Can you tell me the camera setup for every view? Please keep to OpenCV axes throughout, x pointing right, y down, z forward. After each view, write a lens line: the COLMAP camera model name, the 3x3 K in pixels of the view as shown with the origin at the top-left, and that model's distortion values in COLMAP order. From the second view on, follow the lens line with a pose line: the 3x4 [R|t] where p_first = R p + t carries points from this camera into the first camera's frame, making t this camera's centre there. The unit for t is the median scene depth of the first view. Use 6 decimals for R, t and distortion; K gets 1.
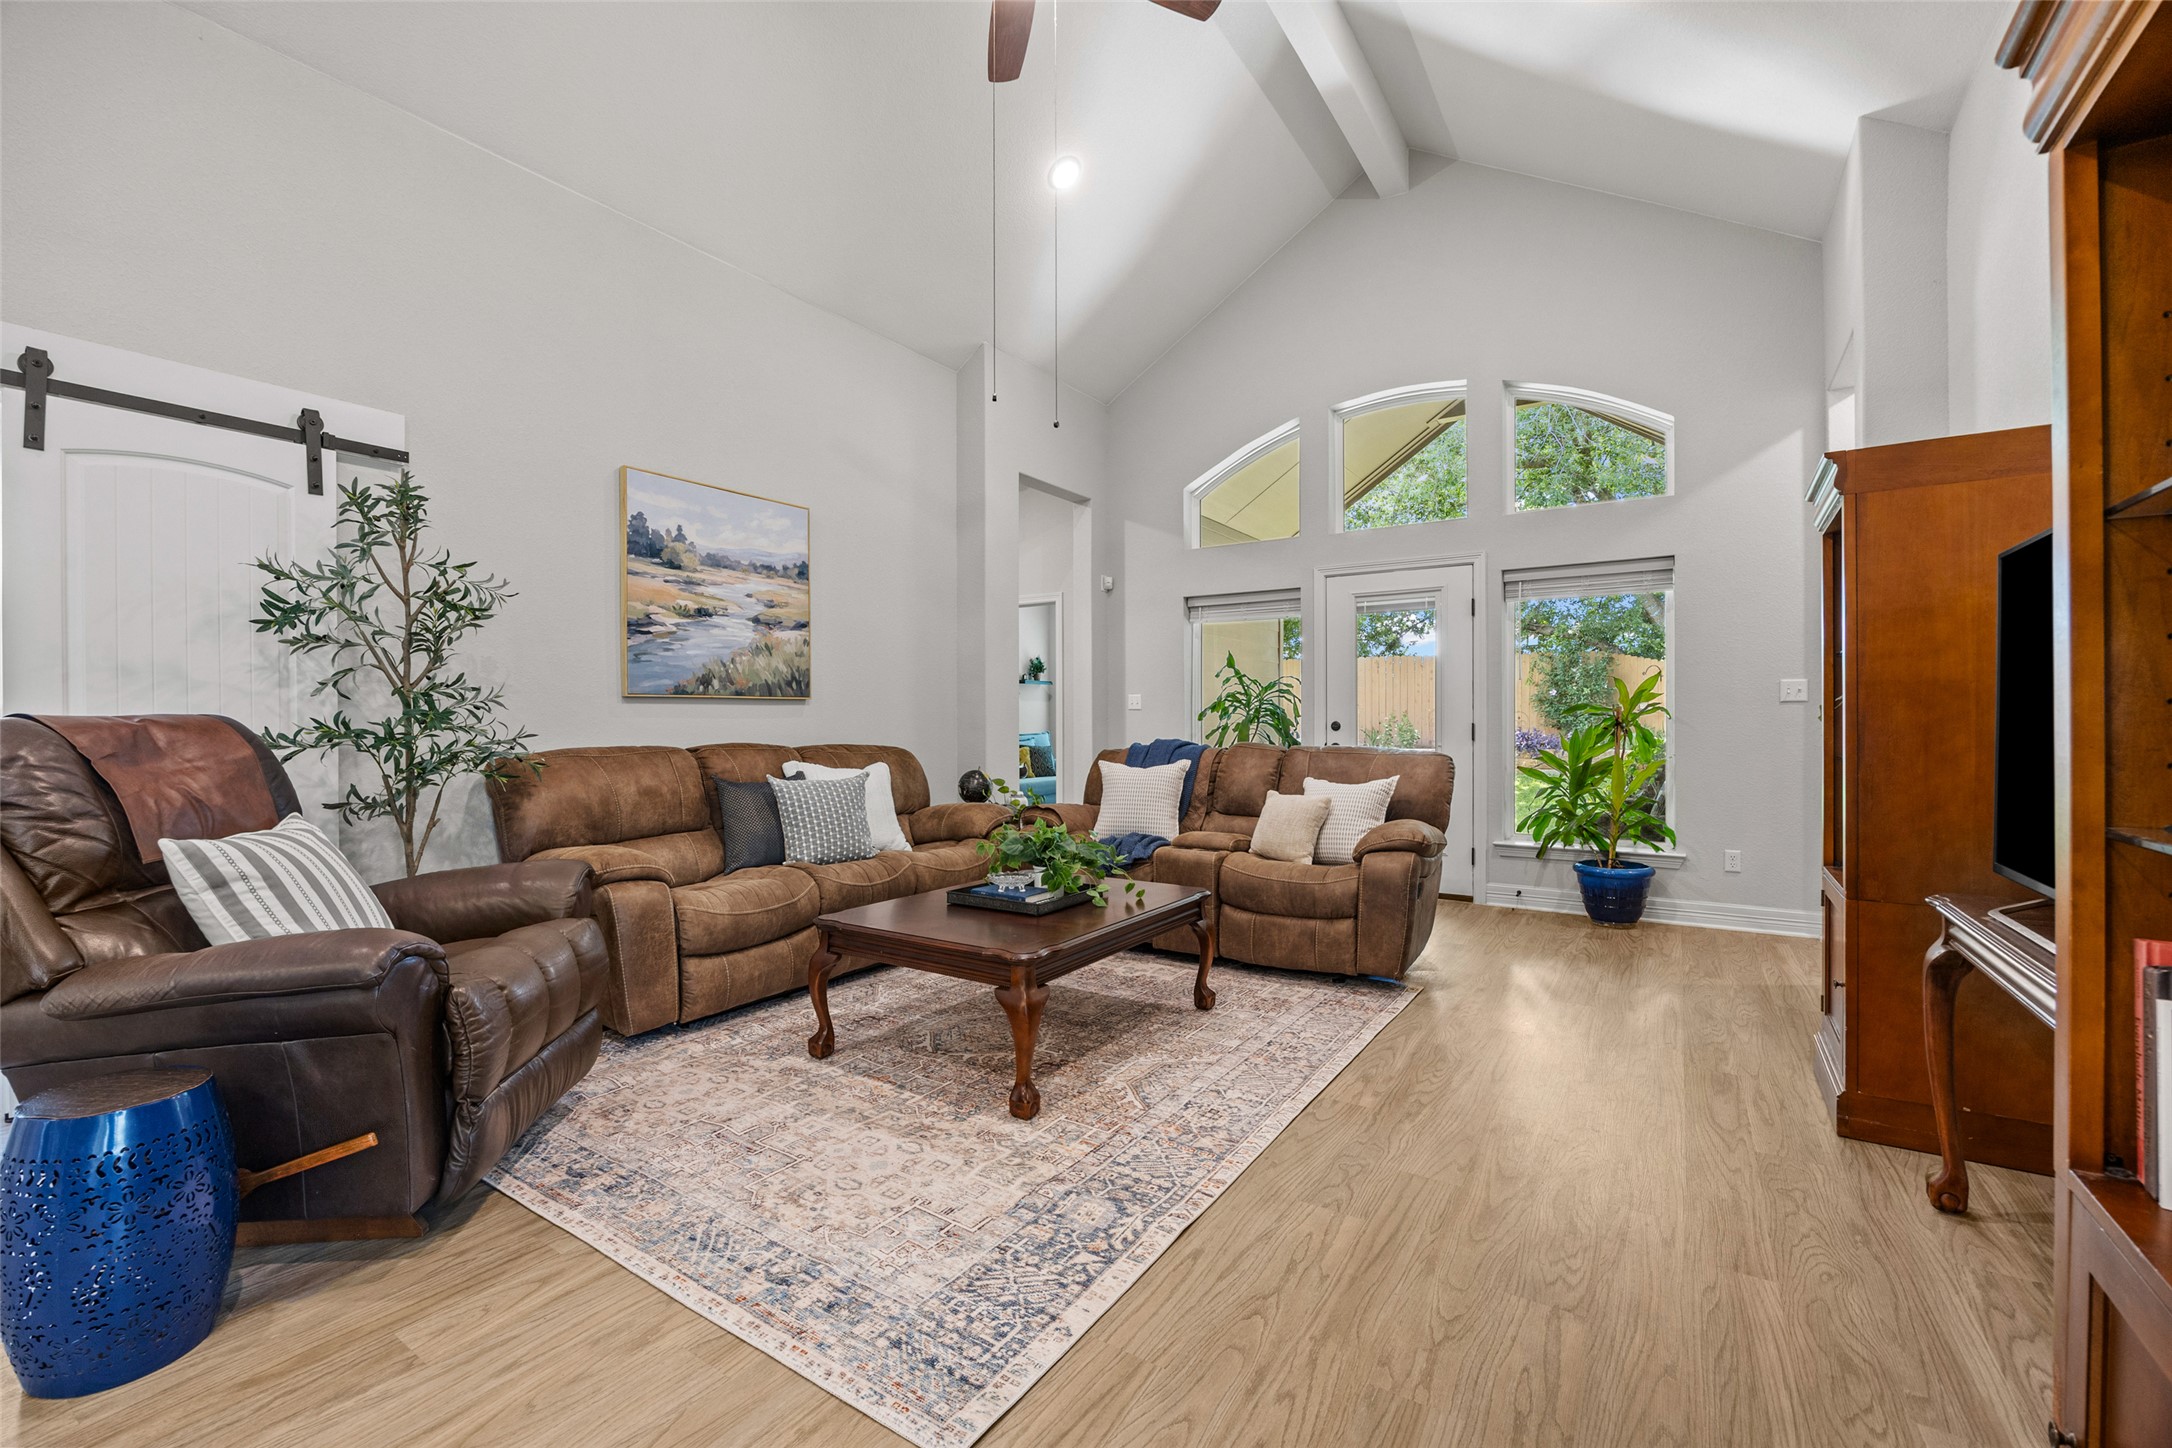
lens RADIAL K [[905.8, 0, 1086.0], [0, 905.8, 724.0], [0, 0, 1]] dist [-0.011720, -0.000251]
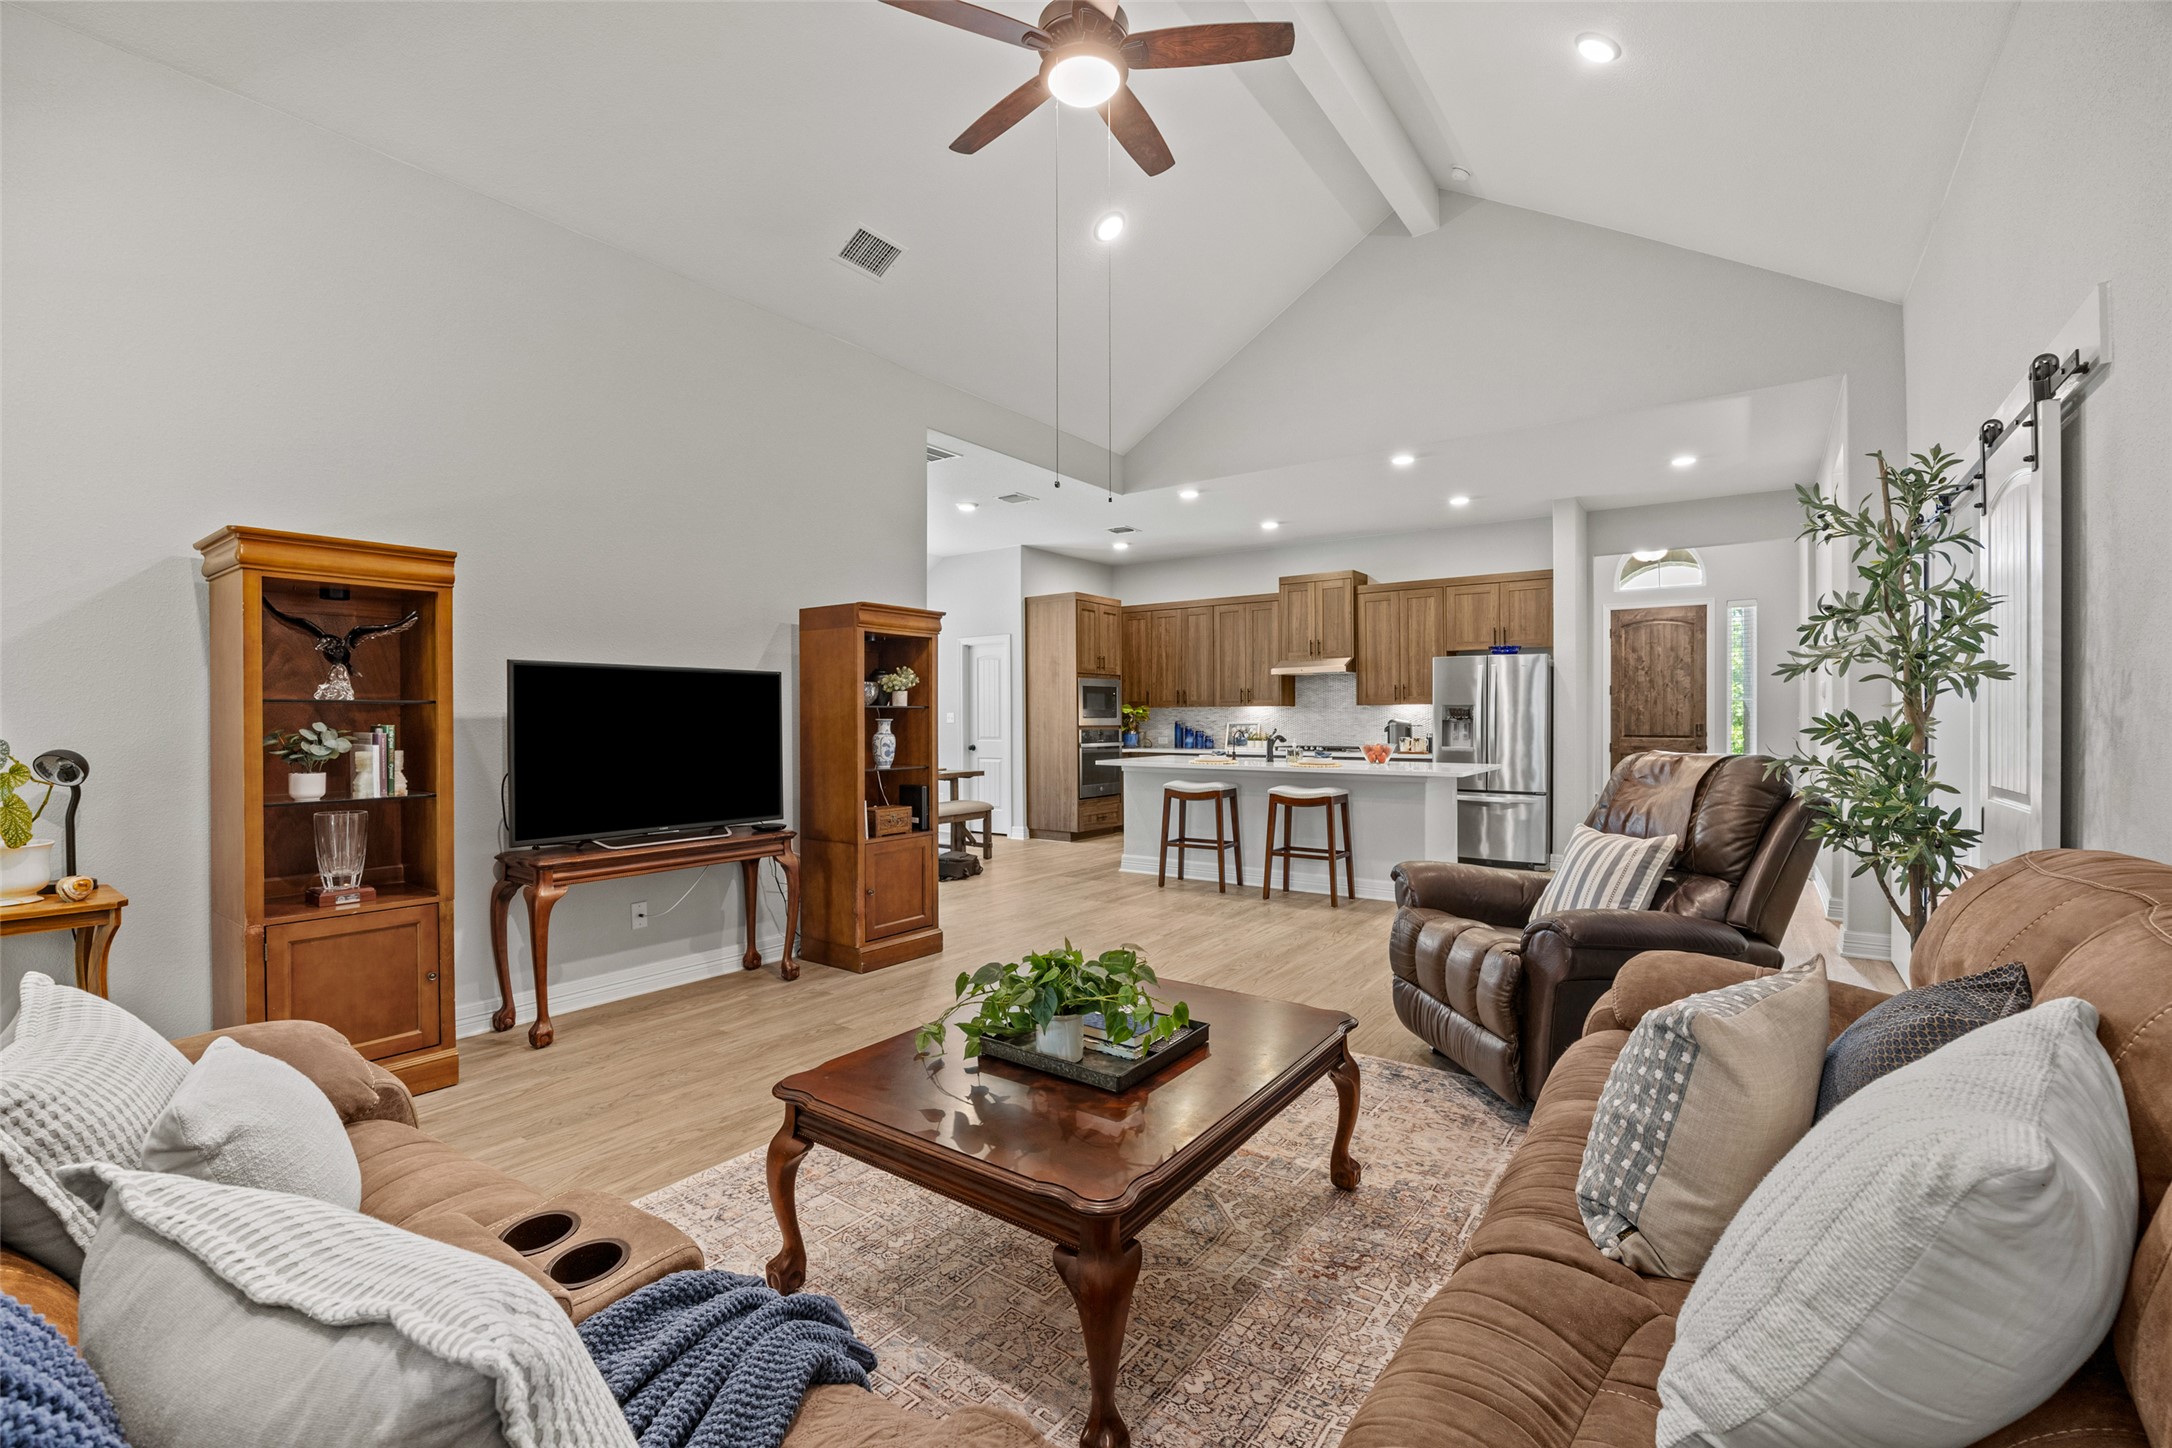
lens RADIAL K [[937.6, 0, 1086.0], [0, 937.6, 724.0], [0, 0, 1]] dist [-0.001257, -0.000072]
pose [[-0.999181, 0.004424, 0.040232, -0.070869], [0.004776, 0.999951, 0.008651, -0.039671], [-0.040191, 0.008836, -0.999153, 1.347852]]
